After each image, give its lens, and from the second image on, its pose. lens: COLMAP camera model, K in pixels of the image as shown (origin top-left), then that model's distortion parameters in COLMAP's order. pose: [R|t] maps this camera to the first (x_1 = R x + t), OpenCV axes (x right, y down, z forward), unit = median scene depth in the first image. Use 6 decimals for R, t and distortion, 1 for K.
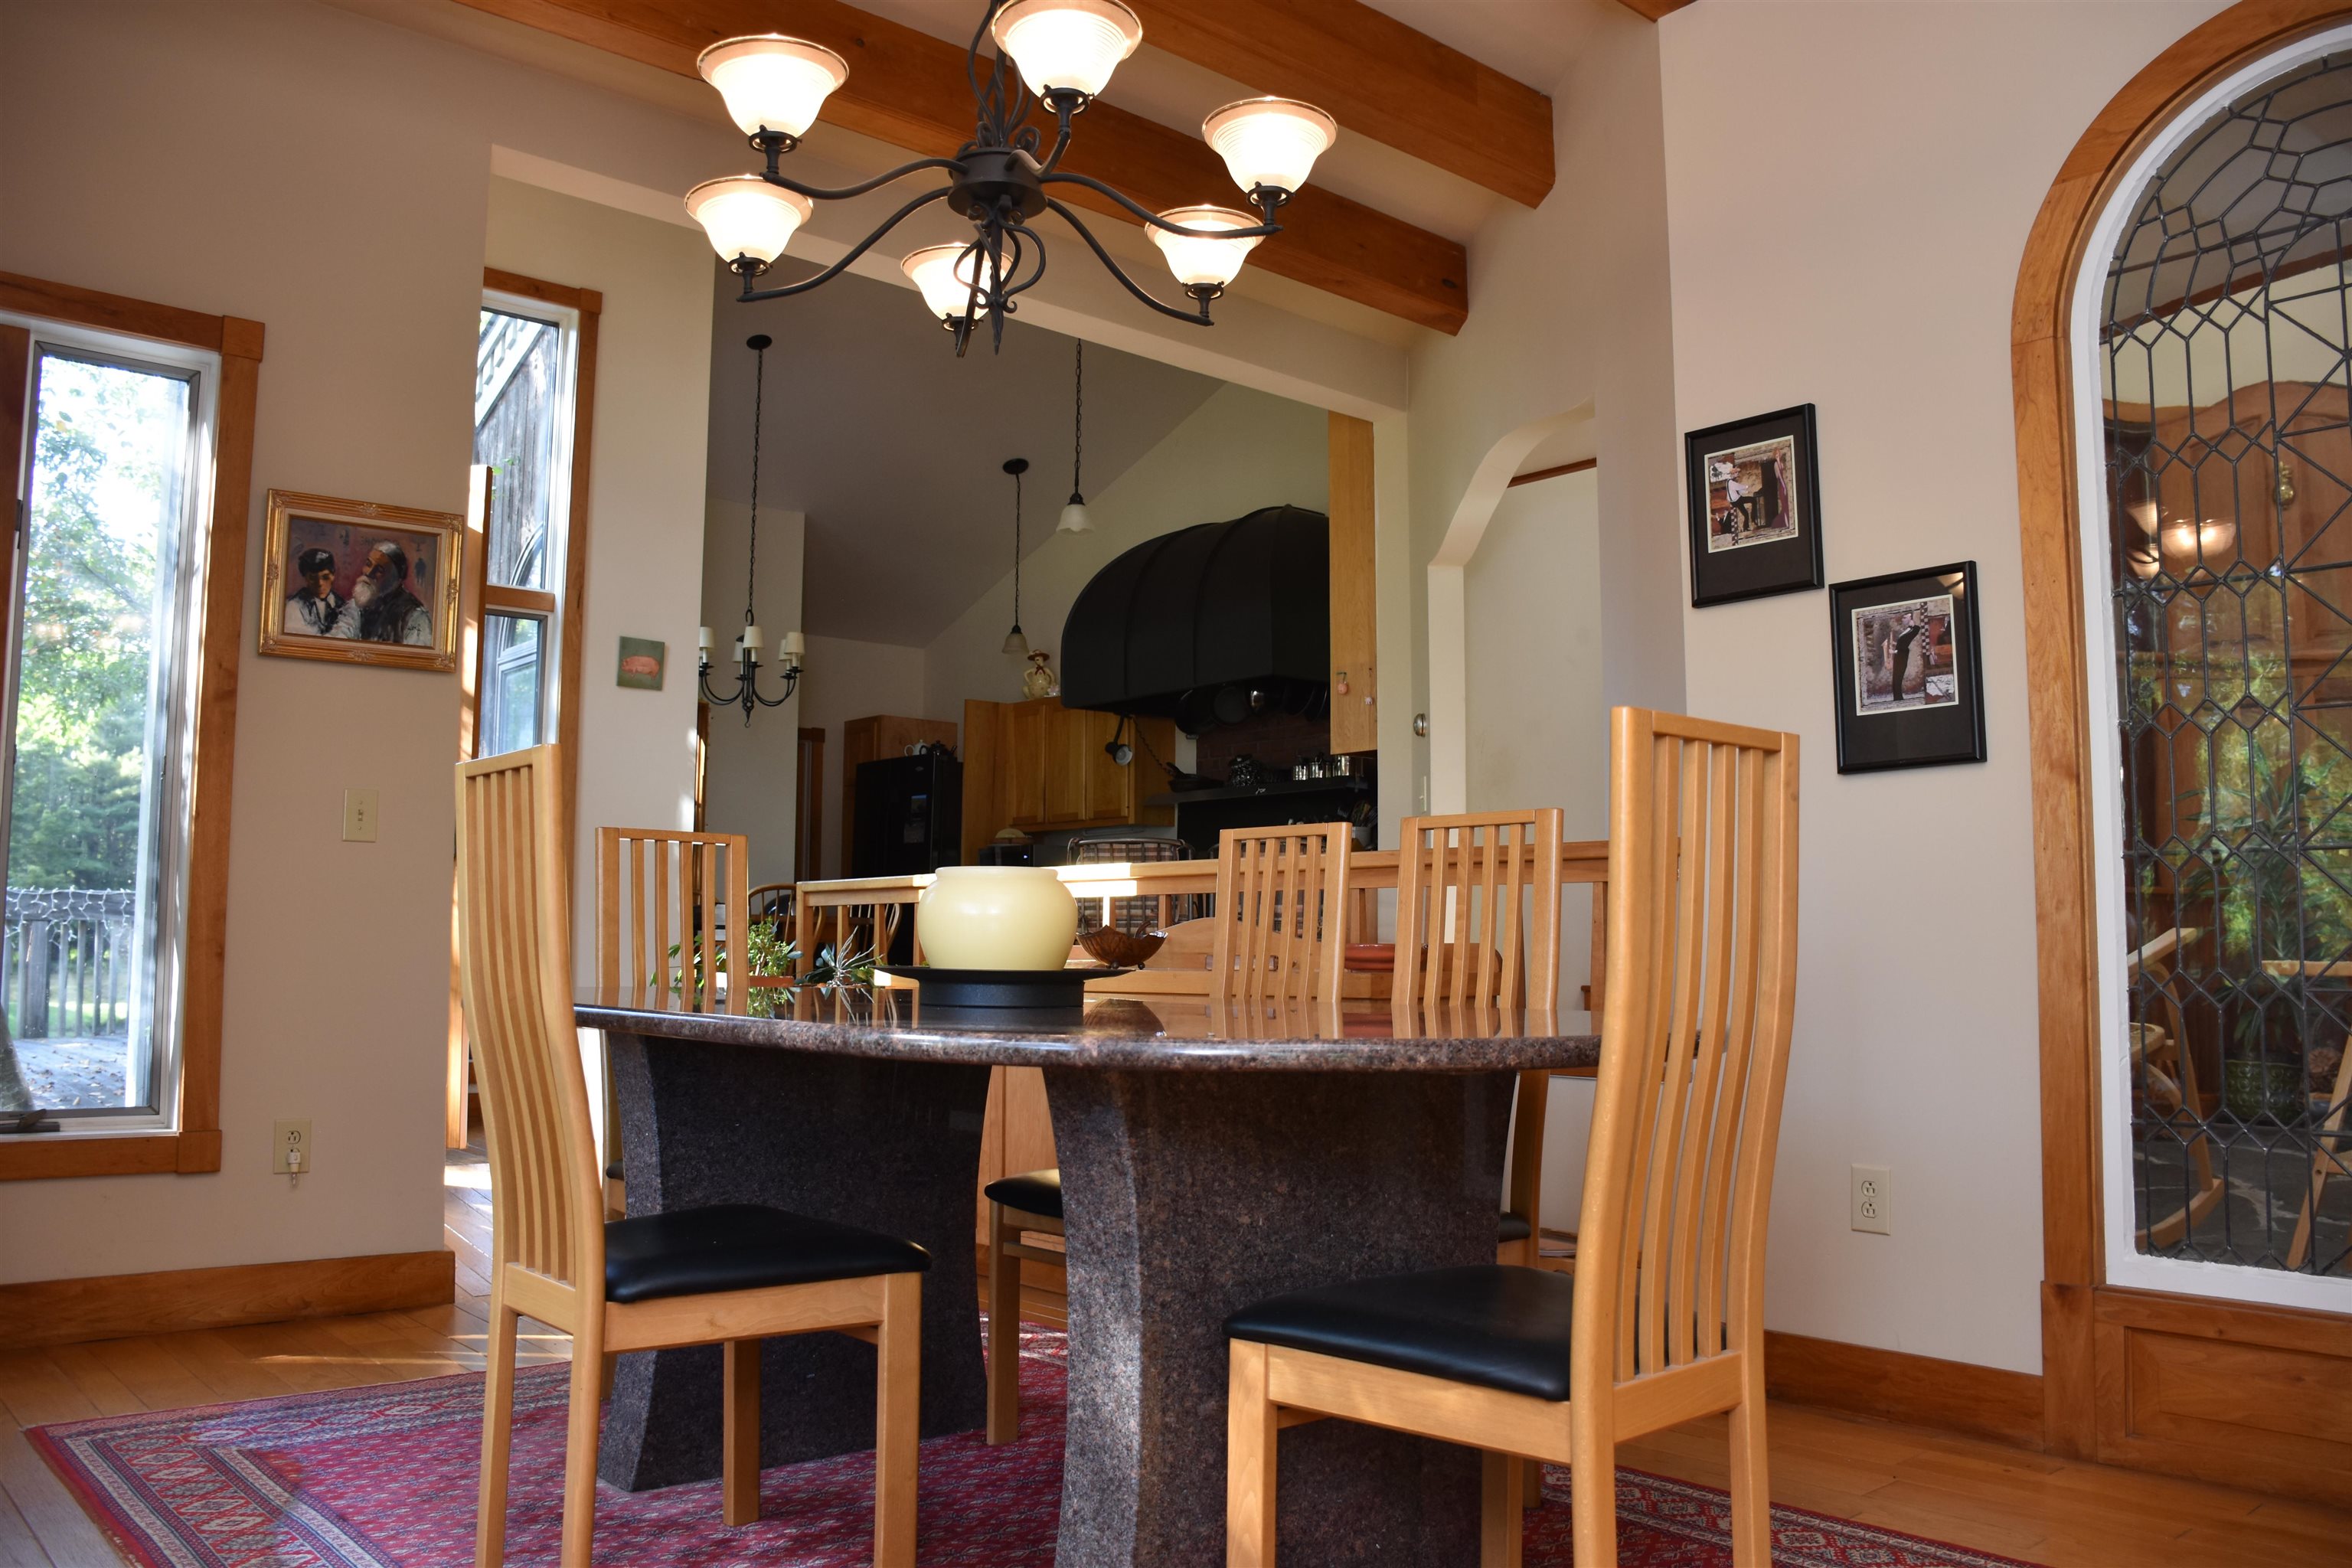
lens RADIAL K [[1827.9, 0, 1174.5], [0, 1827.9, 785.2], [0, 0, 1]] dist [-0.127574, 0.028276]
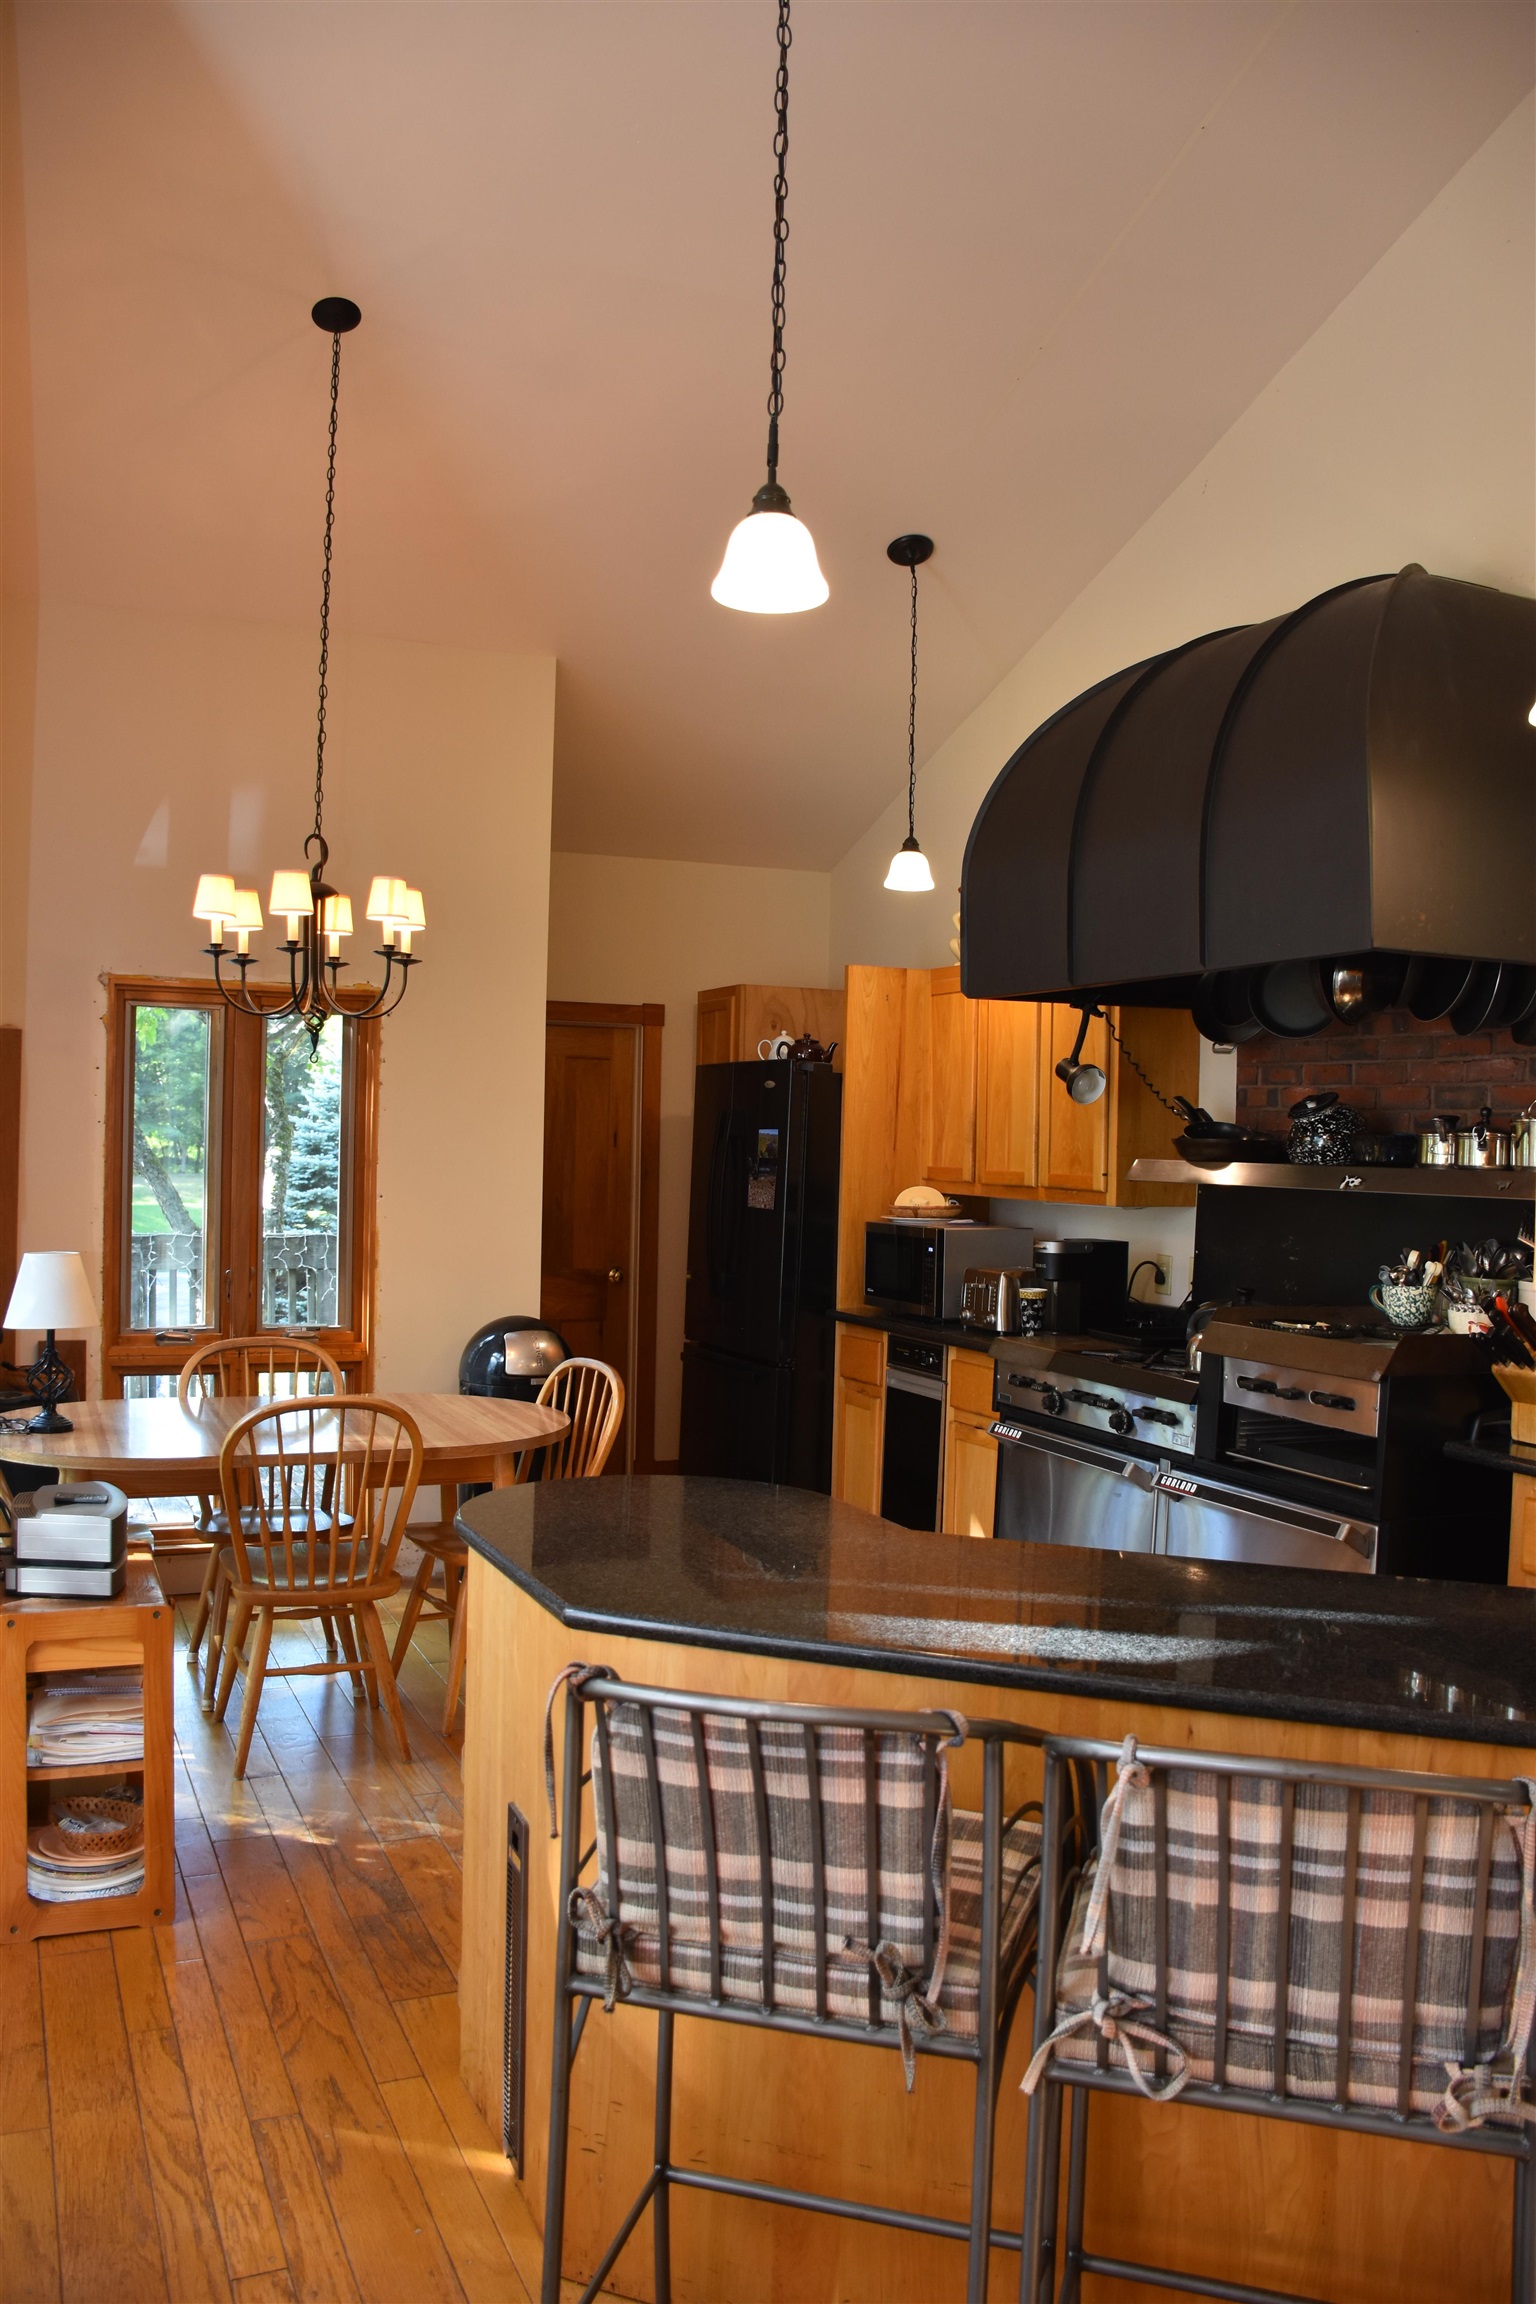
lens RADIAL K [[1790.6, 0, 769.0], [0, 1790.6, 1150.9], [0, 0, 1]] dist [-0.127574, 0.028276]
pose [[0.956782, 0.018695, -0.290204, 0.045425], [0.011183, 0.994828, 0.100958, -0.069757], [0.290591, -0.099840, 0.951624, 0.655998]]
